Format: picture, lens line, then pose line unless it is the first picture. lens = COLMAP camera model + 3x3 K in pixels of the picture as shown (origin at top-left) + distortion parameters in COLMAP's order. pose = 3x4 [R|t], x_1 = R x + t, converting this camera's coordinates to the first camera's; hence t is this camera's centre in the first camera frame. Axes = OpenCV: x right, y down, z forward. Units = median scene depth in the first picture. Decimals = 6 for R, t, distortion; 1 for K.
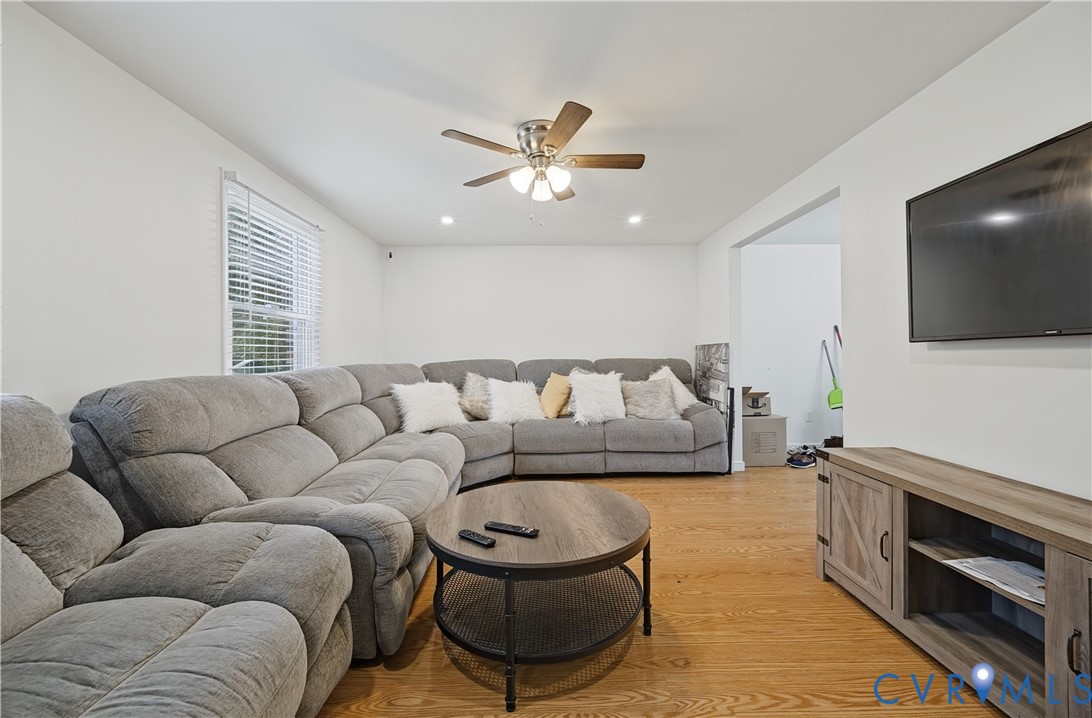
lens RADIAL K [[433.2, 0, 550.9], [0, 433.2, 356.0], [0, 0, 1]] dist [0.001113, 0.000307]
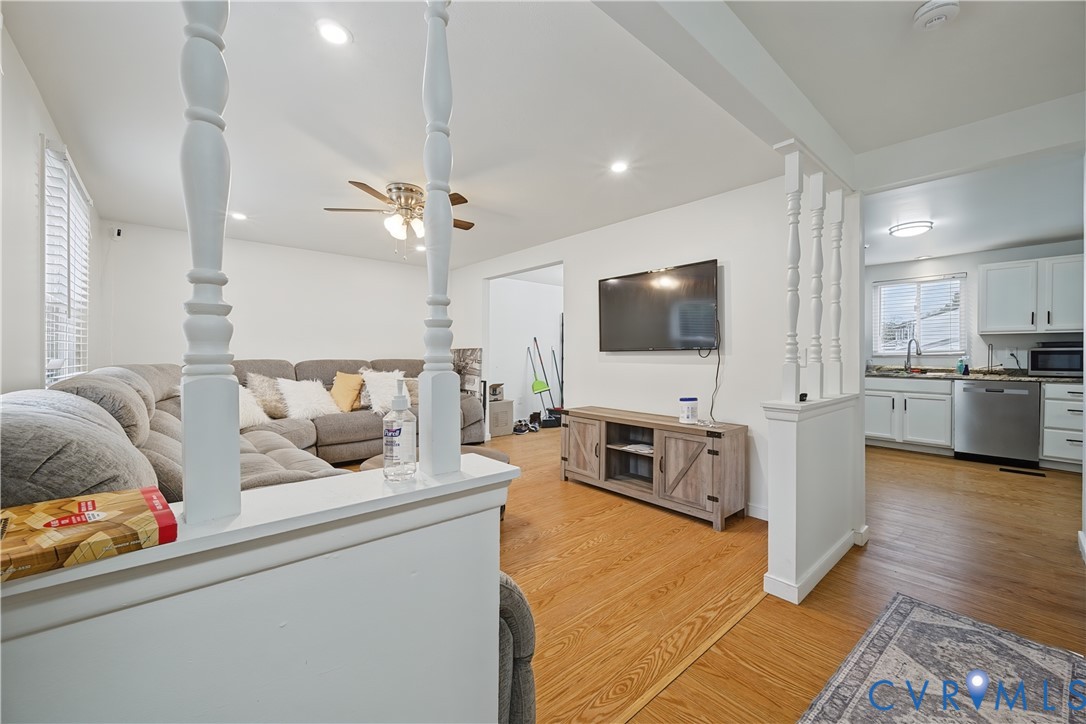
lens RADIAL K [[430.3, 0, 545.4], [0, 430.3, 355.9], [0, 0, 1]] dist [-0.001394, -0.000449]
pose [[0.763639, 0.010419, 0.645559, -0.346882], [-0.007851, 0.999946, -0.006851, 0.002156], [-0.645595, 0.000163, 0.763680, -0.189848]]
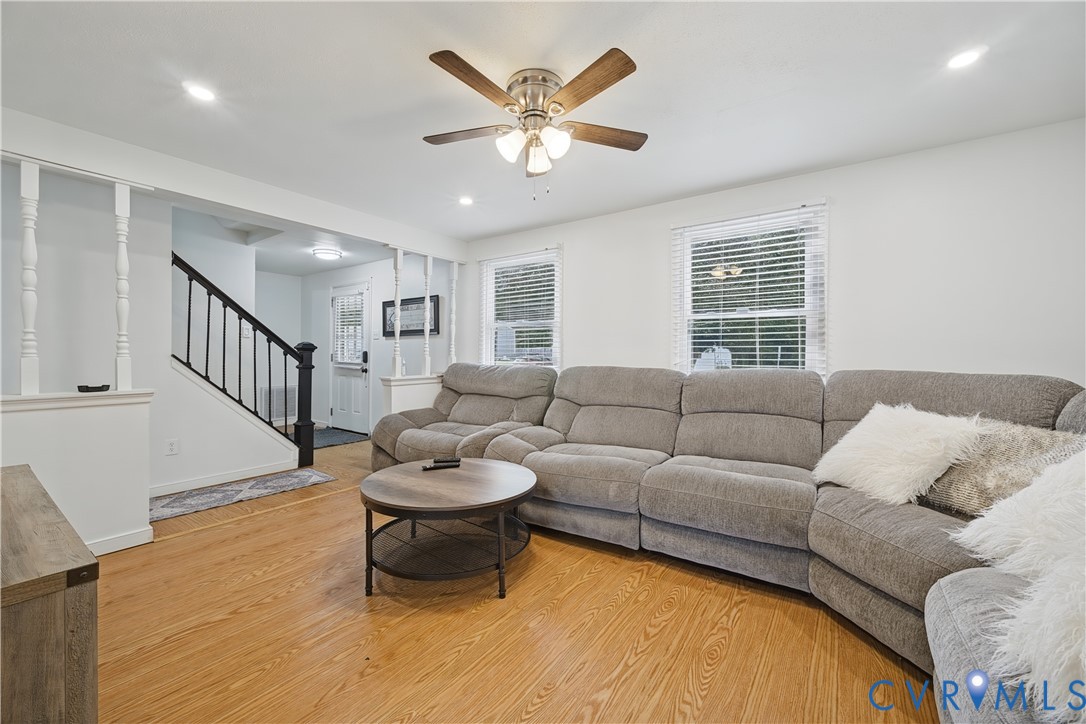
lens RADIAL K [[430.3, 0, 545.4], [0, 430.3, 355.9], [0, 0, 1]] dist [-0.001394, -0.000449]
pose [[-0.596340, 0.009111, -0.802680, 0.403563], [-0.004654, 0.999880, 0.014807, -0.011517], [0.802719, 0.012566, -0.596226, 0.963824]]
